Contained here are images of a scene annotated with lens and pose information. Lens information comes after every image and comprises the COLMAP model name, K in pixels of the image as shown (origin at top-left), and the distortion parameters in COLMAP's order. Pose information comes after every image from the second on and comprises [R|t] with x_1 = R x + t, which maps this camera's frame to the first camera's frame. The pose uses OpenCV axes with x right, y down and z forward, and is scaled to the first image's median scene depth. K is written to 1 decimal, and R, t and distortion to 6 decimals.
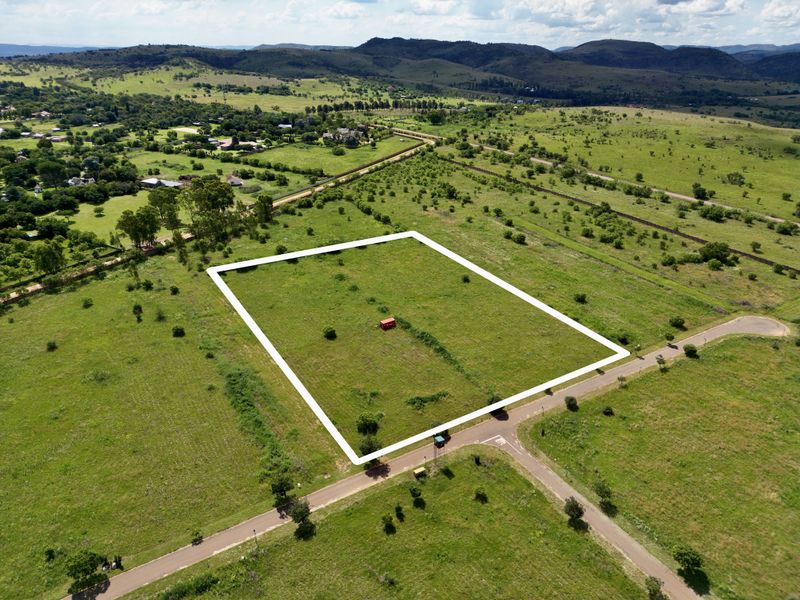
lens RADIAL K [[552.1, 0, 399.5], [0, 552.1, 310.9], [0, 0, 1]] dist [0.060630, -0.046274]
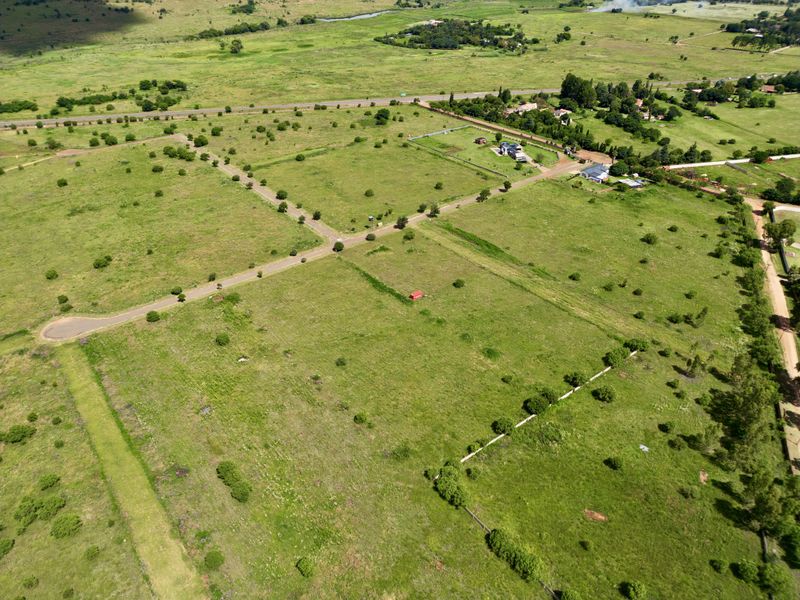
lens RADIAL K [[552.1, 0, 399.5], [0, 552.1, 310.9], [0, 0, 1]] dist [0.060630, -0.046274]
pose [[-0.993256, 0.055229, -0.101938, 0.103098], [-0.059908, 0.508271, 0.859111, -0.738977], [0.099260, 0.859424, -0.501535, 1.238043]]
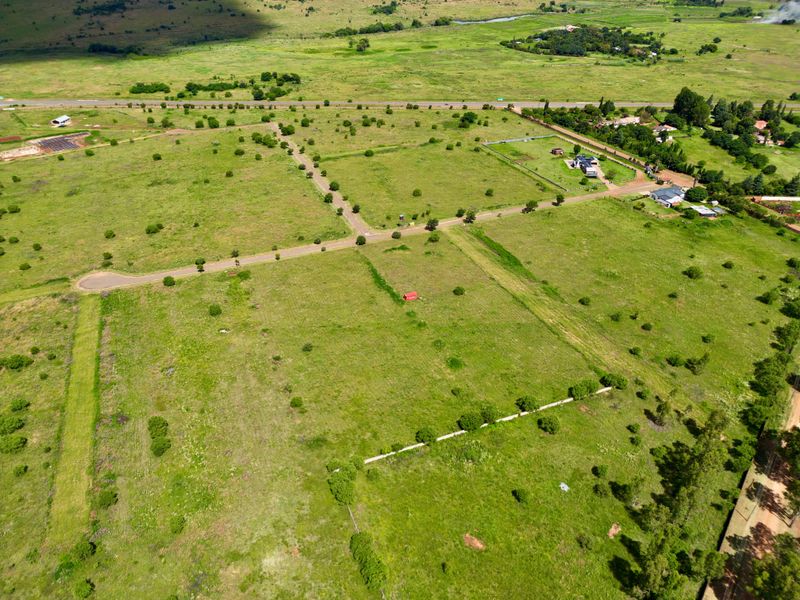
lens RADIAL K [[552.1, 0, 399.5], [0, 552.1, 310.9], [0, 0, 1]] dist [0.060630, -0.046274]
pose [[-0.989486, -0.091737, 0.111810, -0.101343], [0.049575, 0.511118, 0.858080, -0.740588], [-0.135866, 0.854601, -0.501196, 1.240970]]
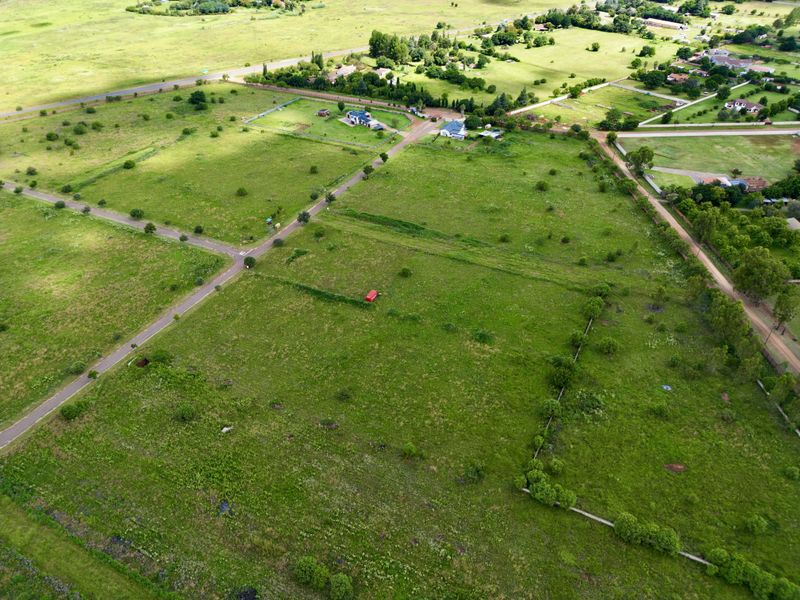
lens RADIAL K [[552.1, 0, 399.5], [0, 552.1, 310.9], [0, 0, 1]] dist [0.060630, -0.046274]
pose [[-0.856250, 0.313781, -0.410338, 0.291137], [-0.222426, 0.492993, 0.841121, -0.672912], [0.466221, 0.811480, -0.352332, 1.095447]]
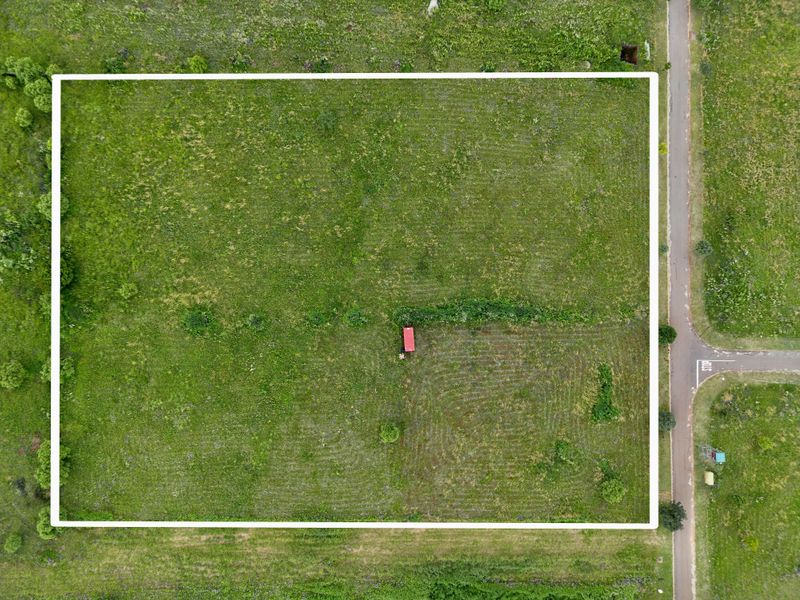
lens RADIAL K [[534.9, 0, 400.0], [0, 534.9, 300.0], [0, 0, 1]] dist [0.027235, -0.024765]
pose [[0.524930, -0.851140, -0.002938, 0.010077], [0.365982, 0.222596, 0.903608, -0.416600], [-0.768443, -0.475407, 0.428350, 0.590913]]
